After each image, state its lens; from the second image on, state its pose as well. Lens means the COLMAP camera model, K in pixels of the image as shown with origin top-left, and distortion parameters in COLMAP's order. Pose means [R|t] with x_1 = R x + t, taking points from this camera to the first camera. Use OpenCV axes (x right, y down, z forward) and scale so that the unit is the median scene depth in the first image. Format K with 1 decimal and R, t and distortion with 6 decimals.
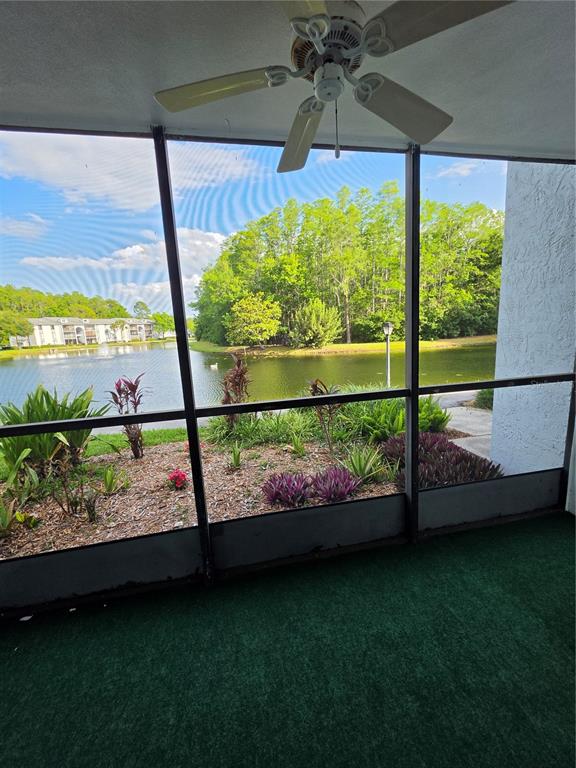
lens RADIAL K [[310.1, 0, 291.7], [0, 310.1, 381.2], [0, 0, 1]] dist [-0.001040, 0.000246]
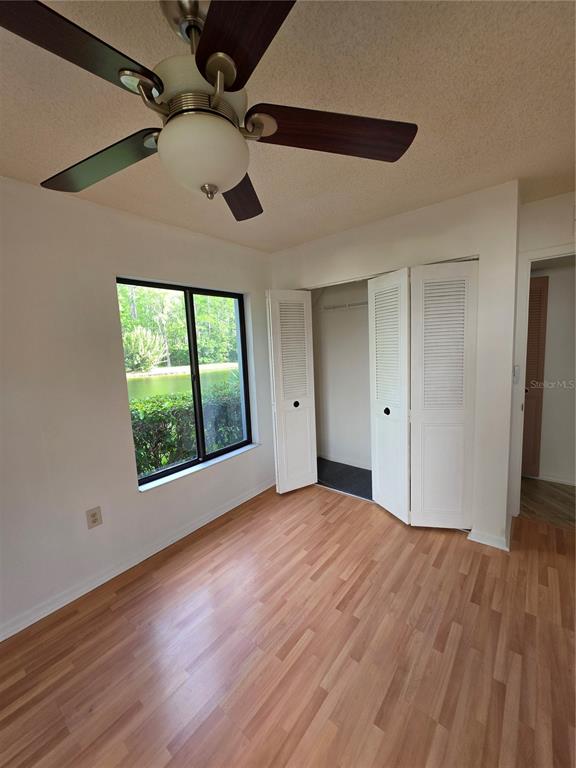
lens RADIAL K [[310.1, 0, 295.0], [0, 310.1, 380.2], [0, 0, 1]] dist [-0.001040, 0.000246]
pose [[0.760260, -0.058334, 0.646994, -0.198858], [0.111547, 0.992890, -0.041554, 0.023311], [-0.639970, 0.103762, 0.761362, -0.130429]]
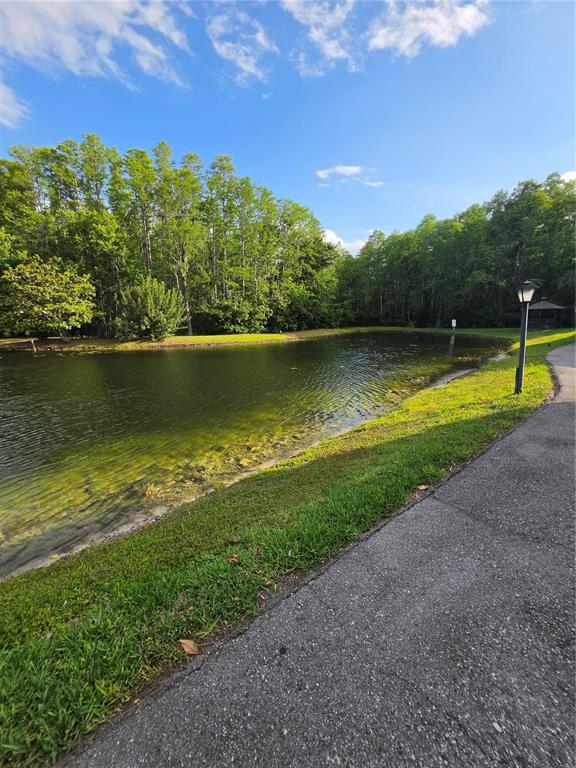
lens RADIAL K [[310.1, 0, 292.9], [0, 310.1, 382.6], [0, 0, 1]] dist [-0.001040, 0.000246]
pose [[0.813356, -0.075314, 0.576870, -0.087593], [0.064352, 0.997147, 0.039450, -0.009525], [-0.578196, 0.005036, 0.815883, 0.154119]]
